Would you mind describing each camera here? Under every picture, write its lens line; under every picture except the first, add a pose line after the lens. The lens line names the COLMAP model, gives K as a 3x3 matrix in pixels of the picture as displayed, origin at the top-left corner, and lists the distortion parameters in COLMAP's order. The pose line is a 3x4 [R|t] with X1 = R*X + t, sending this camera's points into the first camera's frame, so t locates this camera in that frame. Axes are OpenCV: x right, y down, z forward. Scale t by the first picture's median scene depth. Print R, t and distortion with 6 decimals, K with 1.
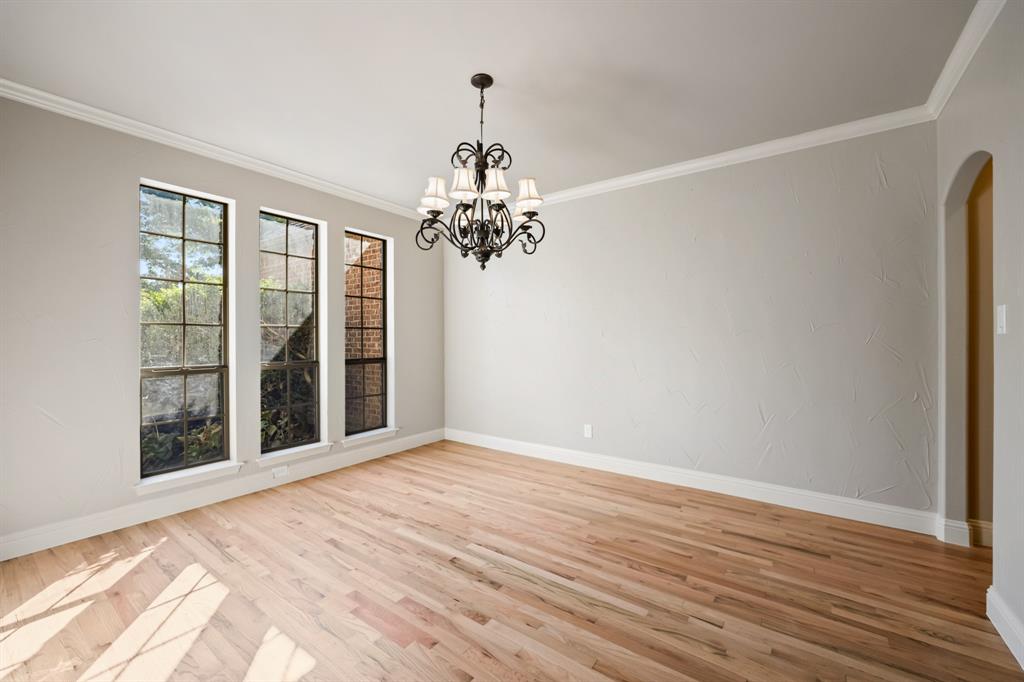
lens RADIAL K [[413.2, 0, 512.0], [0, 413.2, 341.0], [0, 0, 1]] dist [-0.000846, 0.000474]
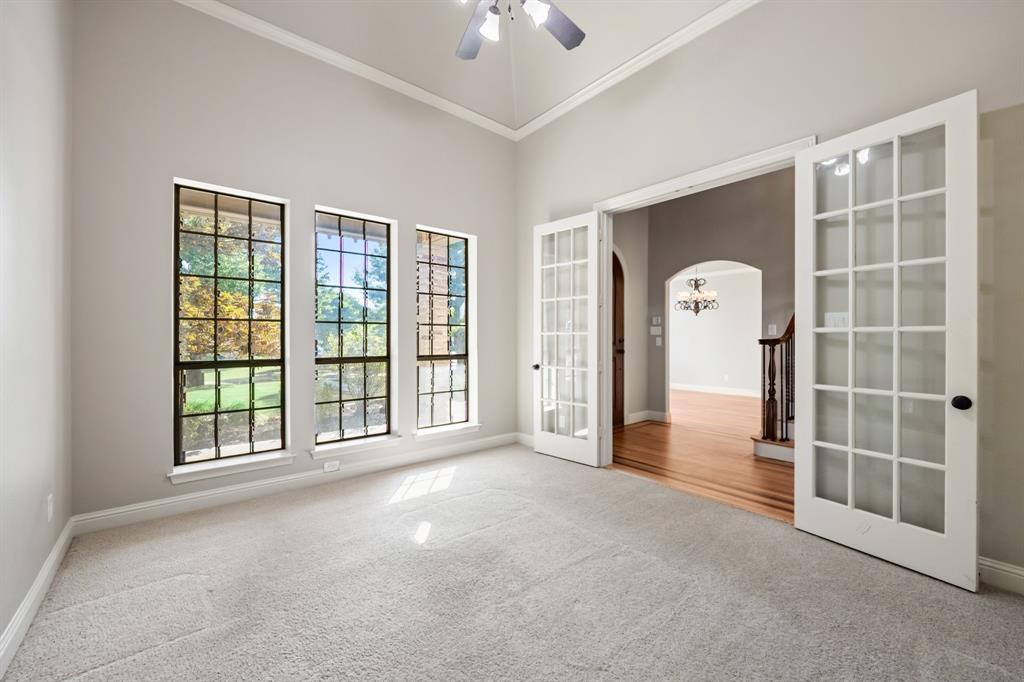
lens RADIAL K [[403.8, 0, 516.6], [0, 403.8, 342.8], [0, 0, 1]] dist [-0.007410, 0.000121]
pose [[0.970353, 0.010671, -0.241455, 0.238980], [-0.008213, 0.999904, 0.011184, -0.000447], [0.241551, -0.008869, 0.970348, 0.308884]]
